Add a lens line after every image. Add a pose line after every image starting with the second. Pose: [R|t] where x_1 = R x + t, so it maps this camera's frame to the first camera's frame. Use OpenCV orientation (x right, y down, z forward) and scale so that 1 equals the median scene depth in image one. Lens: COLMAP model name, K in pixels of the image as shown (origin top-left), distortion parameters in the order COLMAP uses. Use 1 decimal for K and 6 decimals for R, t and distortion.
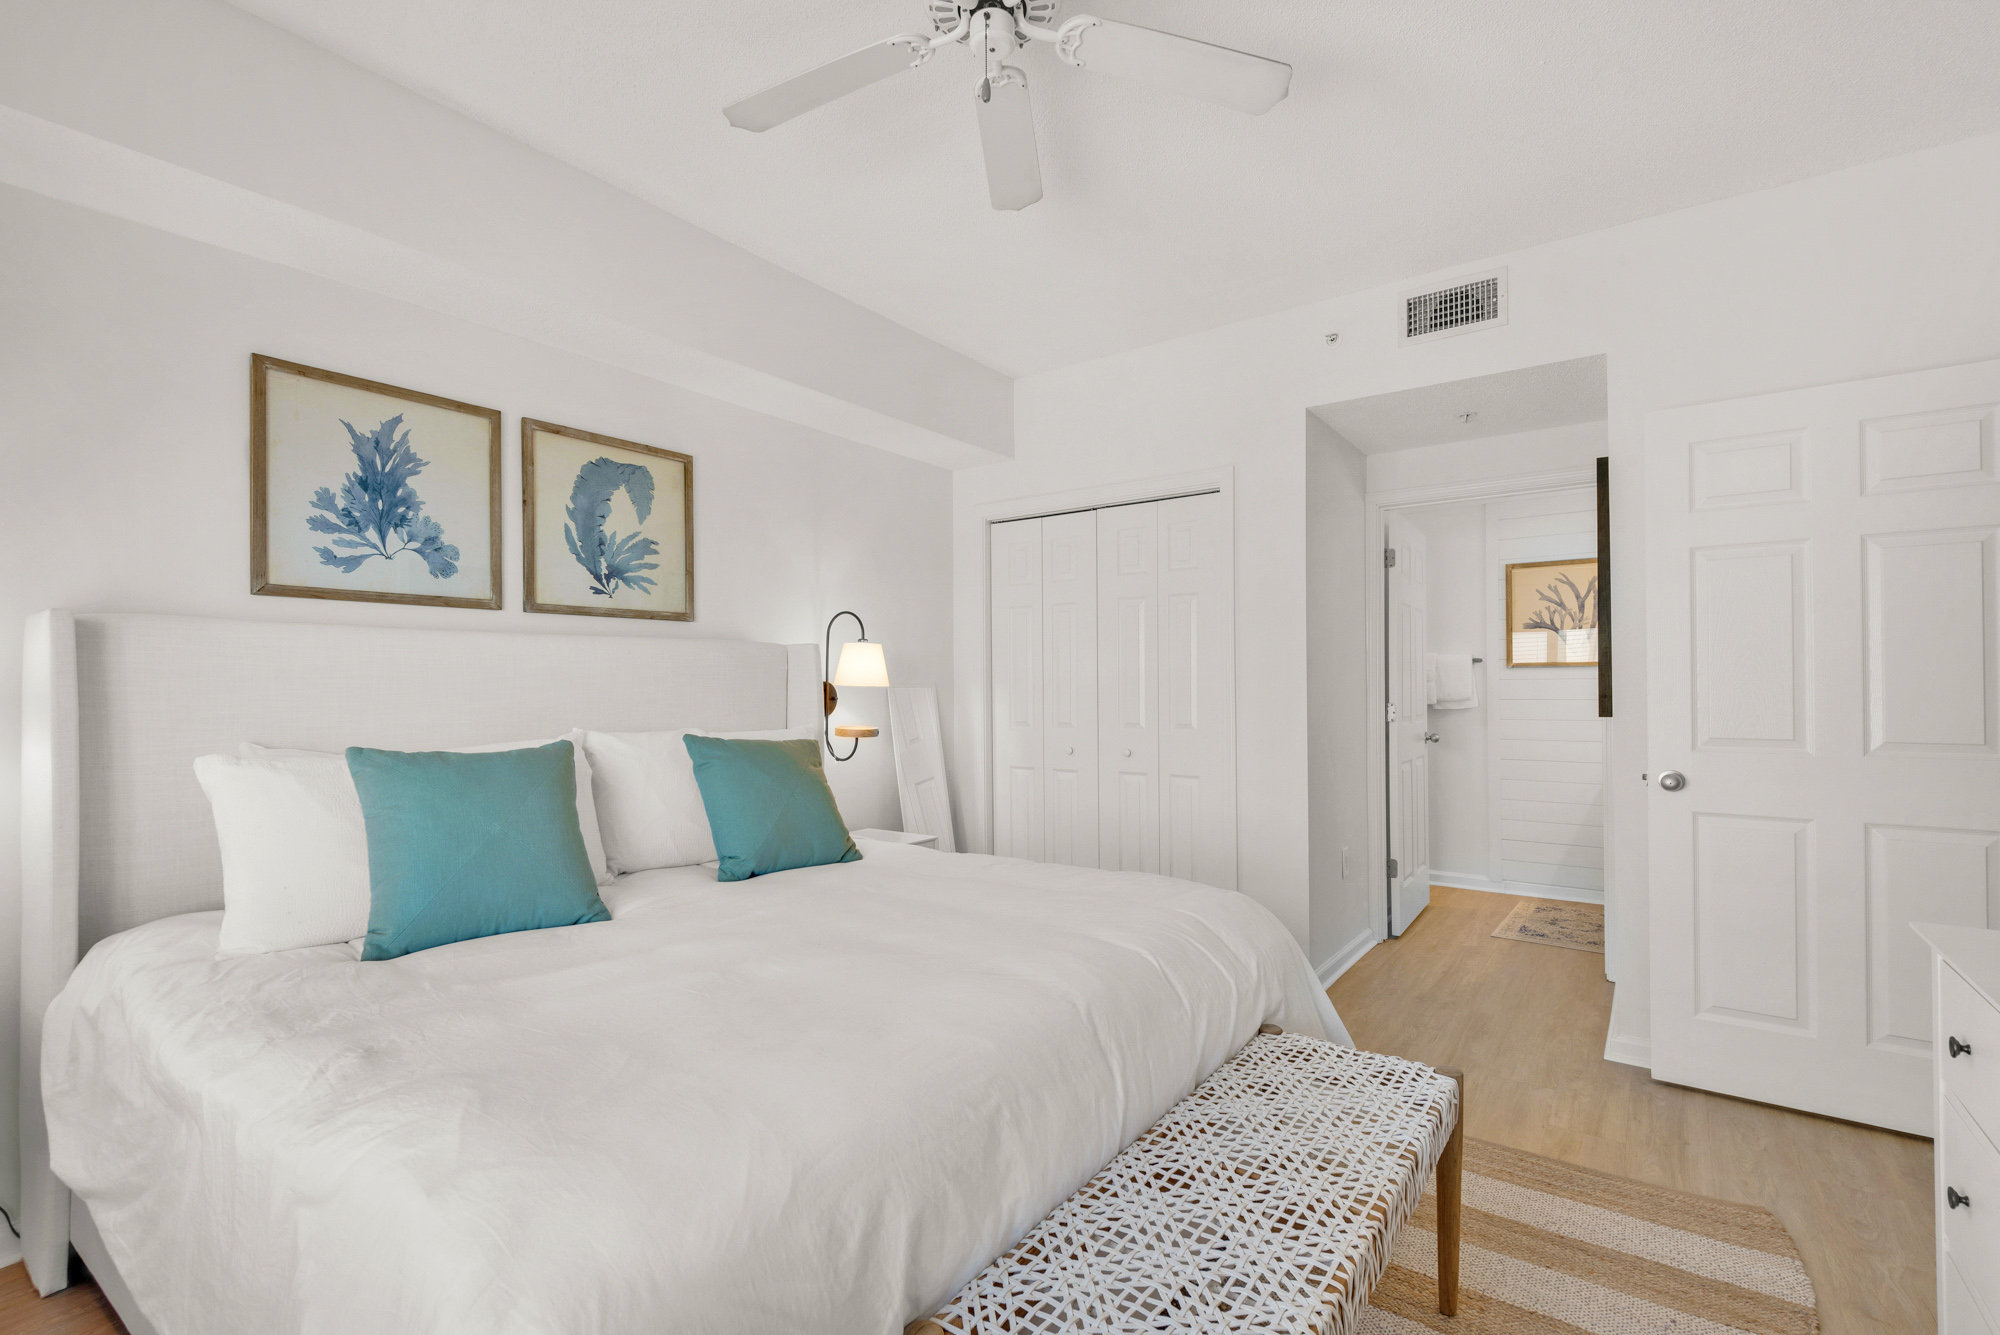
lens RADIAL K [[921.3, 0, 991.5], [0, 921.3, 689.6], [0, 0, 1]] dist [0.021322, -0.000011]
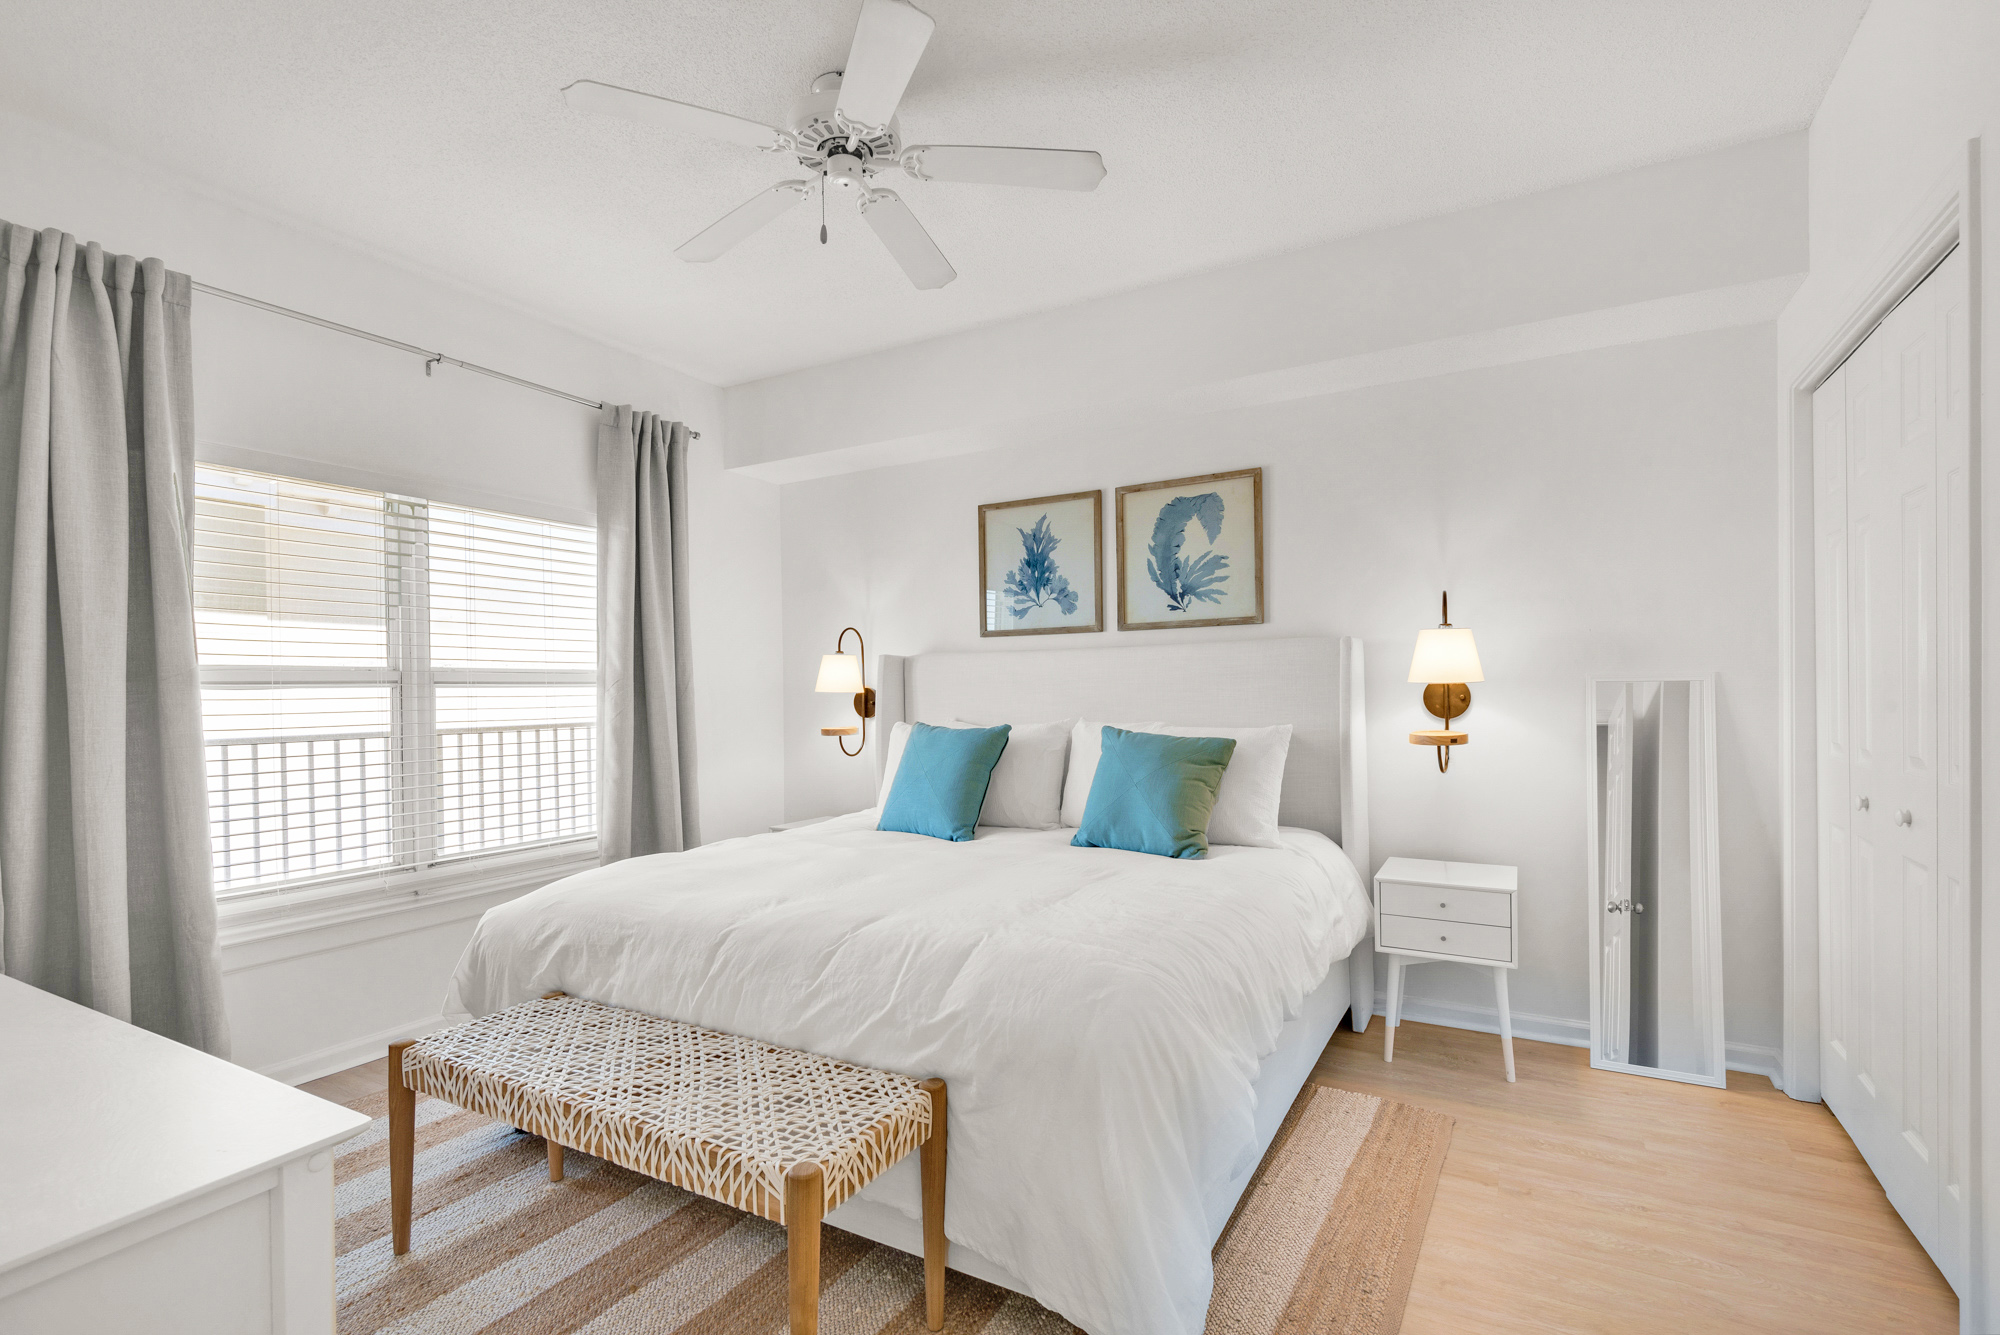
lens RADIAL K [[921.3, 0, 991.5], [0, 921.3, 689.6], [0, 0, 1]] dist [0.021322, -0.000011]
pose [[0.102675, -0.001576, -0.994714, 0.798065], [0.007506, 0.999971, -0.000810, 0.000539], [0.994687, -0.007384, 0.102683, 0.665612]]
